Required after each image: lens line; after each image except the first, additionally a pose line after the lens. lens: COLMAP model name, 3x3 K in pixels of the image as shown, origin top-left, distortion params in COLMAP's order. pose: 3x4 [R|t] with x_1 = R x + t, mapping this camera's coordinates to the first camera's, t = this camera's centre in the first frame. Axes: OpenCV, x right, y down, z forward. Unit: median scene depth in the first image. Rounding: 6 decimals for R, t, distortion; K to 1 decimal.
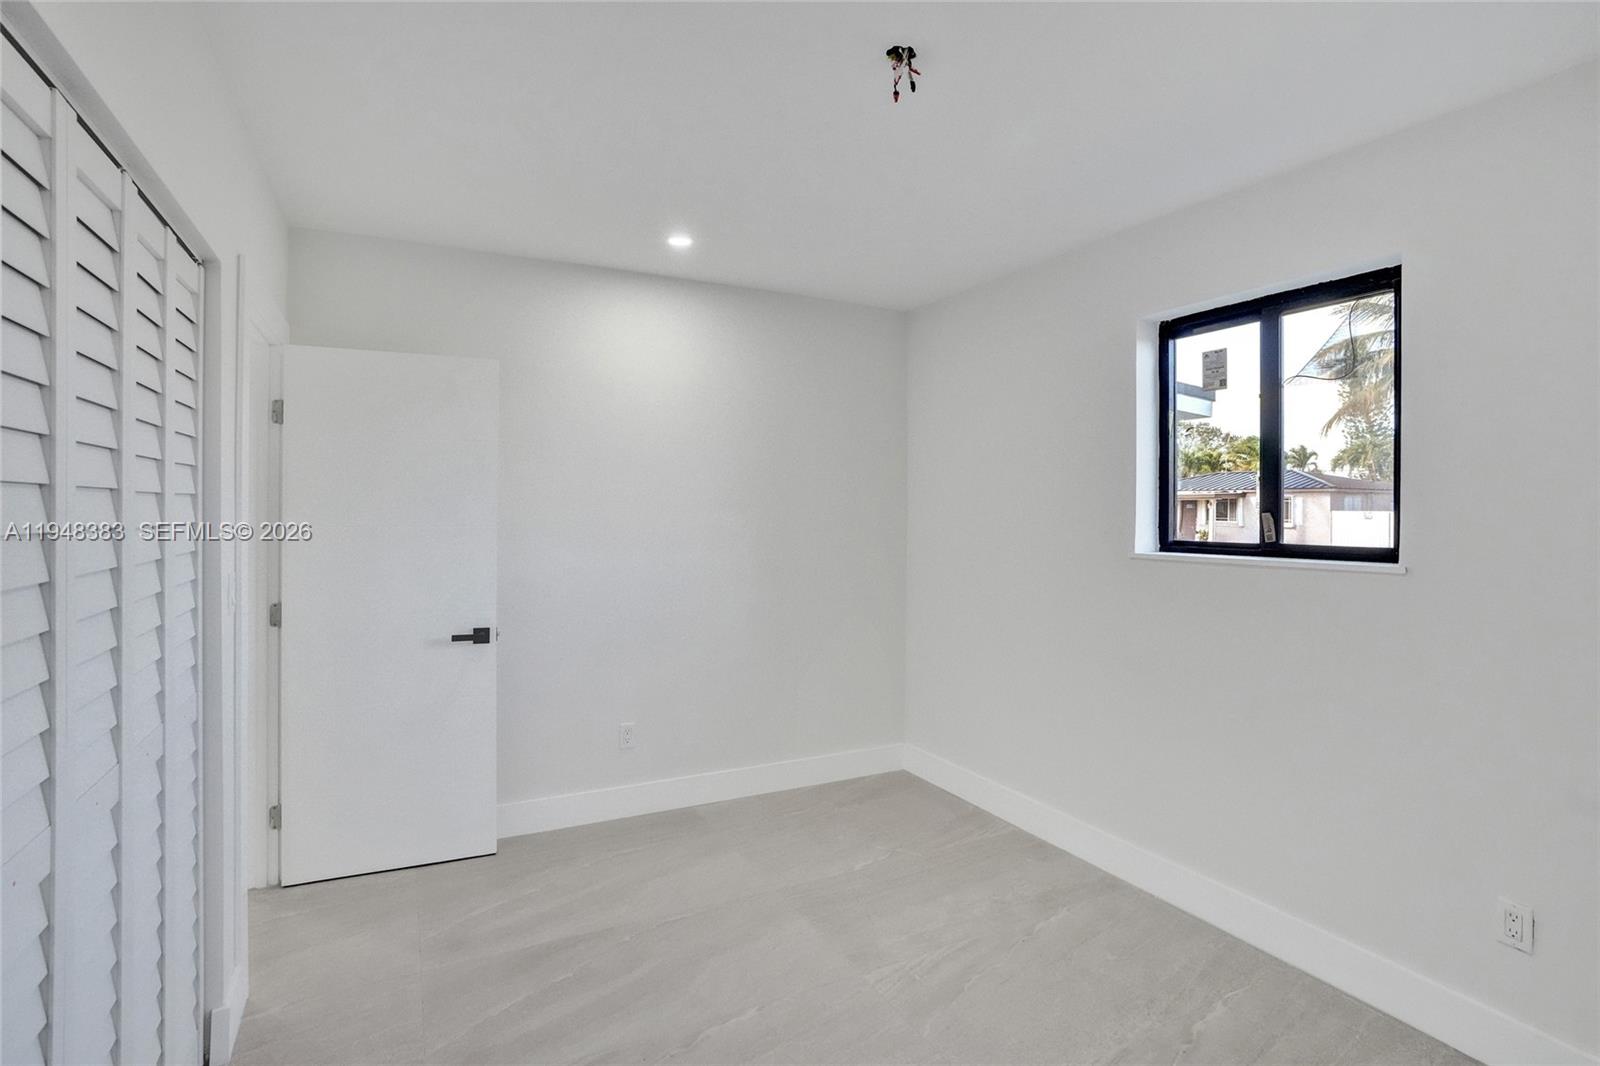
lens RADIAL K [[777.4, 0, 825.8], [0, 777.4, 518.1], [0, 0, 1]] dist [-0.041660, 0.014744]
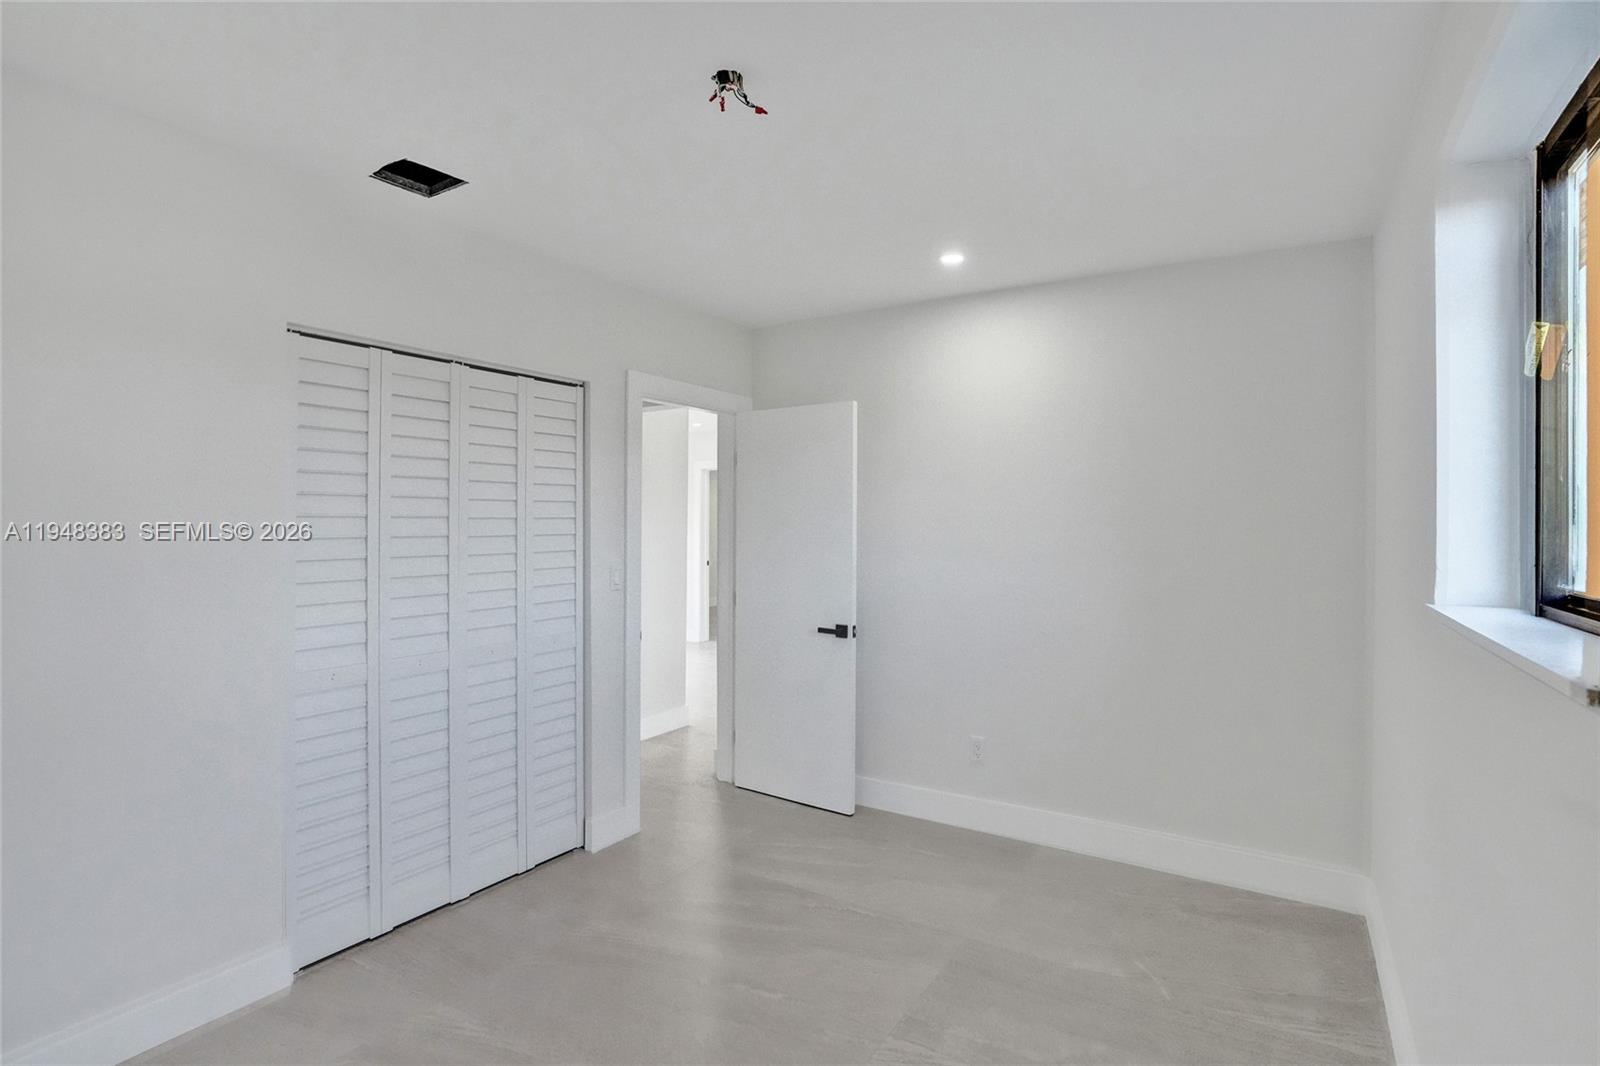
lens RADIAL K [[777.4, 0, 794.9], [0, 777.4, 529.3], [0, 0, 1]] dist [-0.041660, 0.014744]
pose [[0.490006, 0.000938, -0.871719, 0.571320], [-0.008210, 0.999960, -0.003539, -0.002783], [0.871681, 0.008891, 0.489994, 0.328291]]
